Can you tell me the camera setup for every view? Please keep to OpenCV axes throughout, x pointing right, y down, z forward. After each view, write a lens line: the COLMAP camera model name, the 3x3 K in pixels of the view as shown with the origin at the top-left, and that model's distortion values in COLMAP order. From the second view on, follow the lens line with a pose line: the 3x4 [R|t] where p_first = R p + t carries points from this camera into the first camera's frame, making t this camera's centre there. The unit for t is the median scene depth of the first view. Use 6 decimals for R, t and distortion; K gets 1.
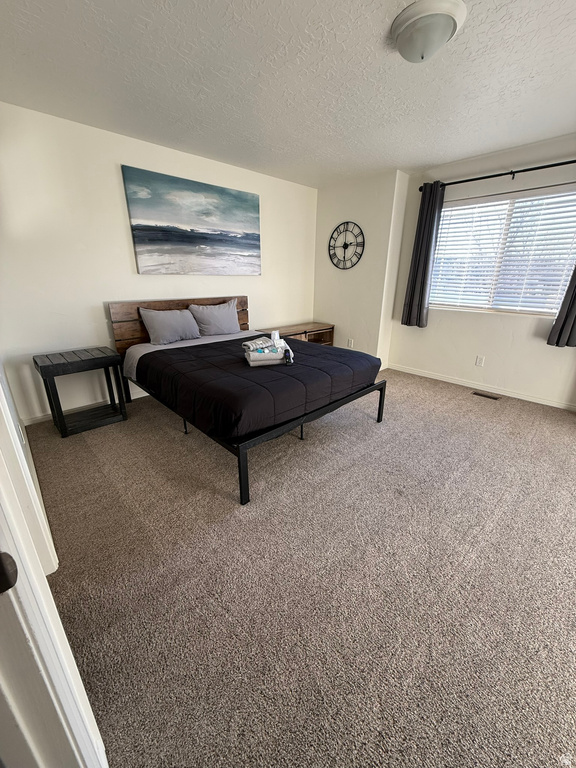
lens RADIAL K [[305.0, 0, 288.0], [0, 305.0, 384.0], [0, 0, 1]] dist [-0.002124, -0.000404]
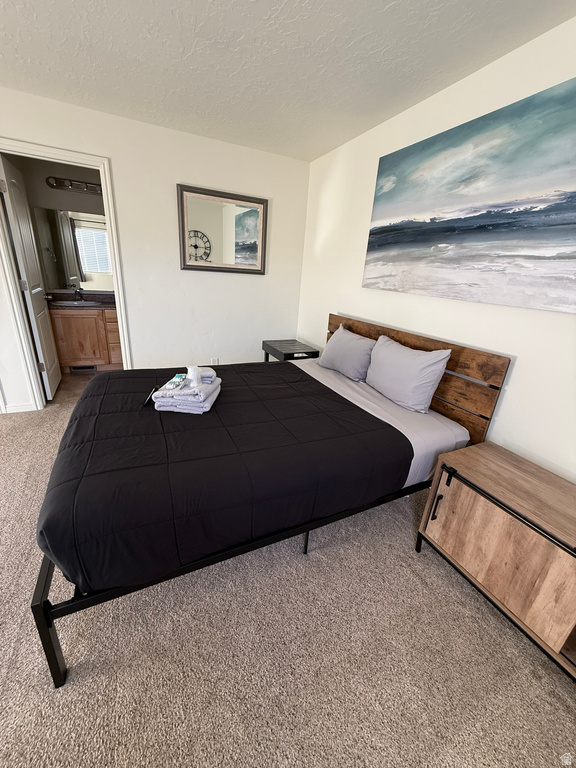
lens RADIAL K [[305.0, 0, 288.0], [0, 305.0, 384.0], [0, 0, 1]] dist [-0.002124, -0.000404]
pose [[-0.297588, 0.304393, -0.904868, 0.375865], [-0.386044, 0.828497, 0.405662, -0.362390], [0.873161, 0.470040, -0.129042, 0.950889]]
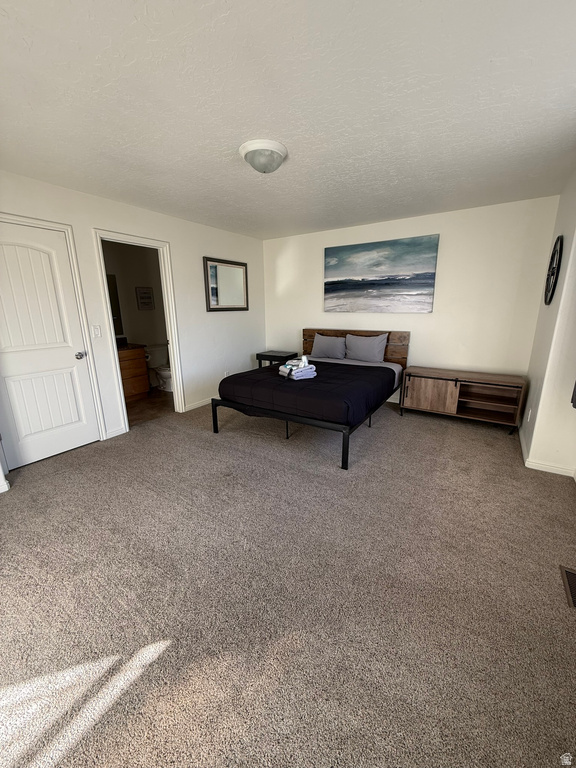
lens RADIAL K [[305.0, 0, 288.0], [0, 305.0, 384.0], [0, 0, 1]] dist [-0.002124, -0.000404]
pose [[0.238727, 0.233095, -0.942696, 0.917058], [-0.316357, 0.936474, 0.151443, -0.175426], [0.918111, 0.262075, 0.297303, 0.419827]]
